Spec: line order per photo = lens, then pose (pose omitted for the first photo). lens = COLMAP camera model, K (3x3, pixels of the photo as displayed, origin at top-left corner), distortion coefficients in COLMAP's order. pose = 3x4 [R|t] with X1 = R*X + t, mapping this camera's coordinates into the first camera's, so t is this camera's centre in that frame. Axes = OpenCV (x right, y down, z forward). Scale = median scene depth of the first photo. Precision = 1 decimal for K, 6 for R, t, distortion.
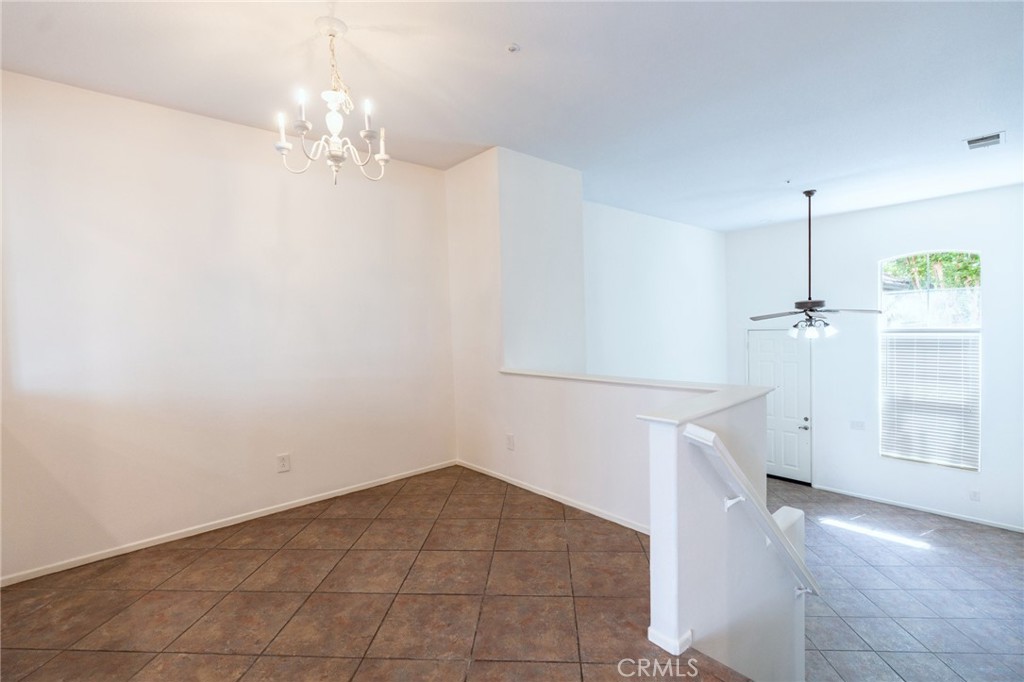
lens RADIAL K [[457.4, 0, 509.7], [0, 457.4, 338.5], [0, 0, 1]] dist [-0.014855, 0.007392]
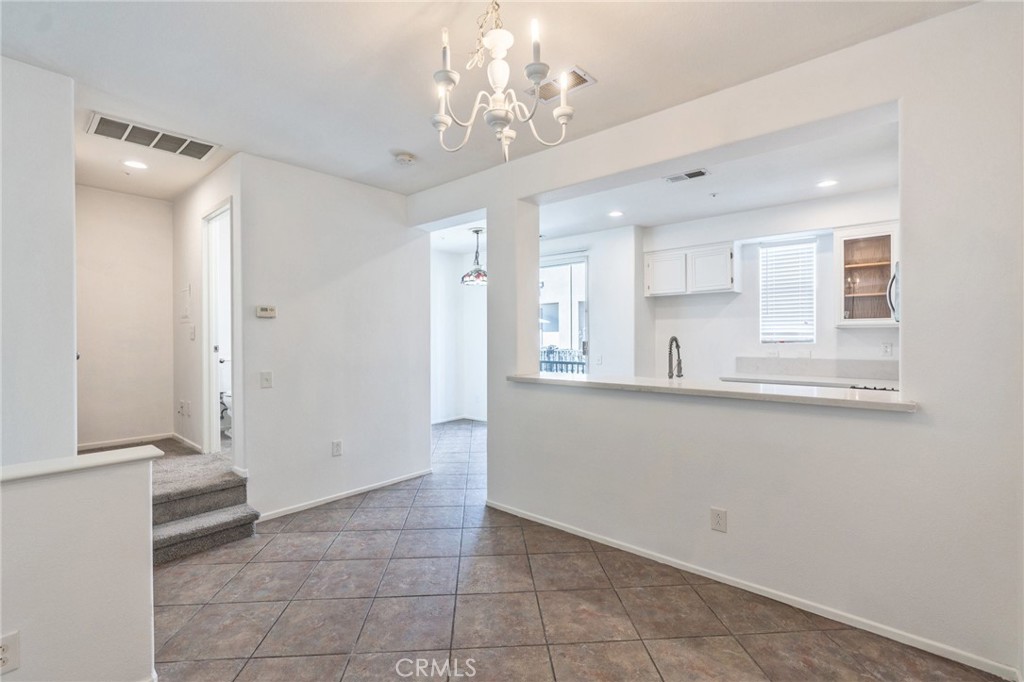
lens RADIAL K [[457.4, 0, 509.7], [0, 457.4, 338.5], [0, 0, 1]] dist [-0.014855, 0.007392]
pose [[-0.990015, 0.036880, -0.136055, -0.188885], [0.031305, 0.998589, 0.042894, -0.053521], [0.137445, 0.038207, -0.989772, 1.153710]]
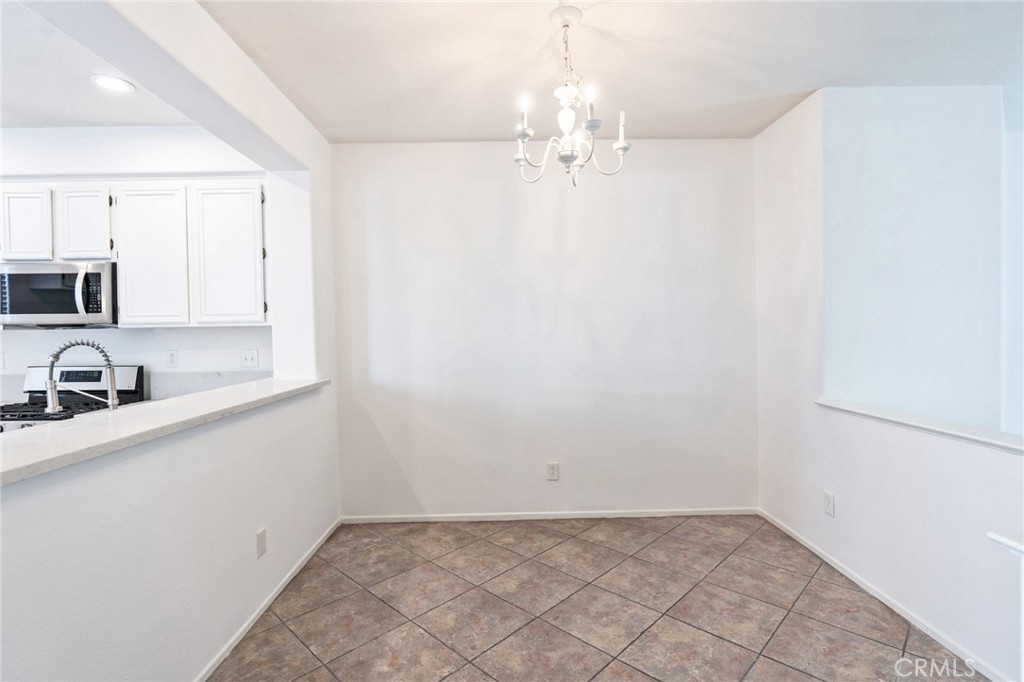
lens RADIAL K [[492.7, 0, 509.3], [0, 492.7, 337.2], [0, 0, 1]] dist [-0.003444, 0.001141]
pose [[0.763225, 0.025572, -0.645627, 0.122406], [-0.027169, 0.999603, 0.007475, -0.026159], [0.645562, 0.011836, 0.763616, 0.113067]]
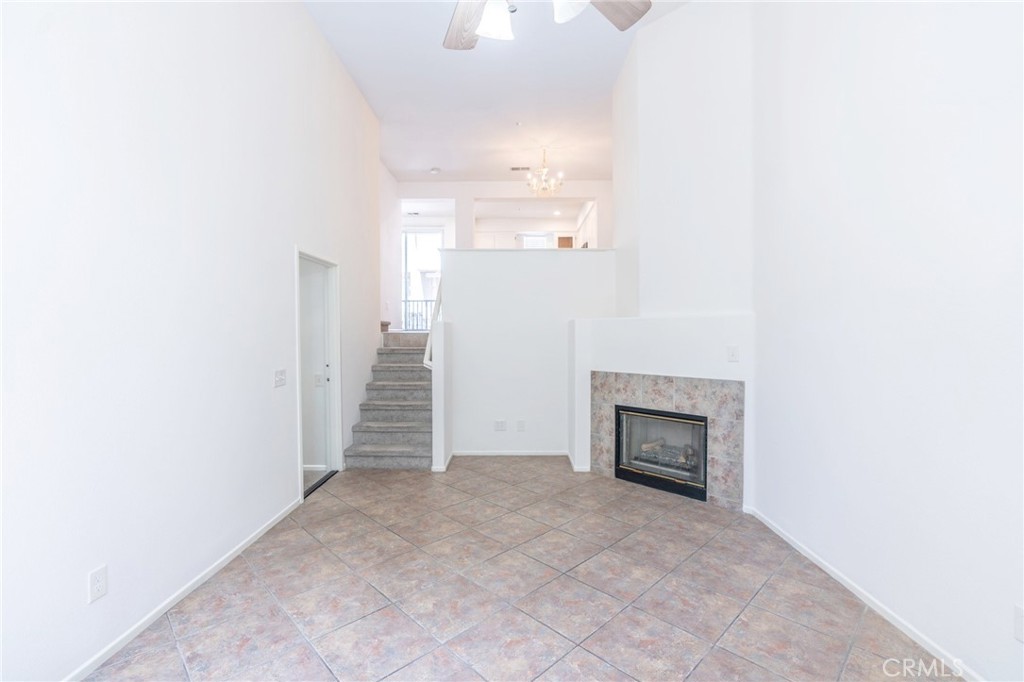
lens RADIAL K [[457.4, 0, 509.7], [0, 457.4, 338.5], [0, 0, 1]] dist [-0.014855, 0.007392]
pose [[-0.663977, 0.044029, -0.746456, 1.440998], [-0.001851, 0.998165, 0.060522, 0.293992], [0.747751, 0.041567, -0.662677, 1.957892]]
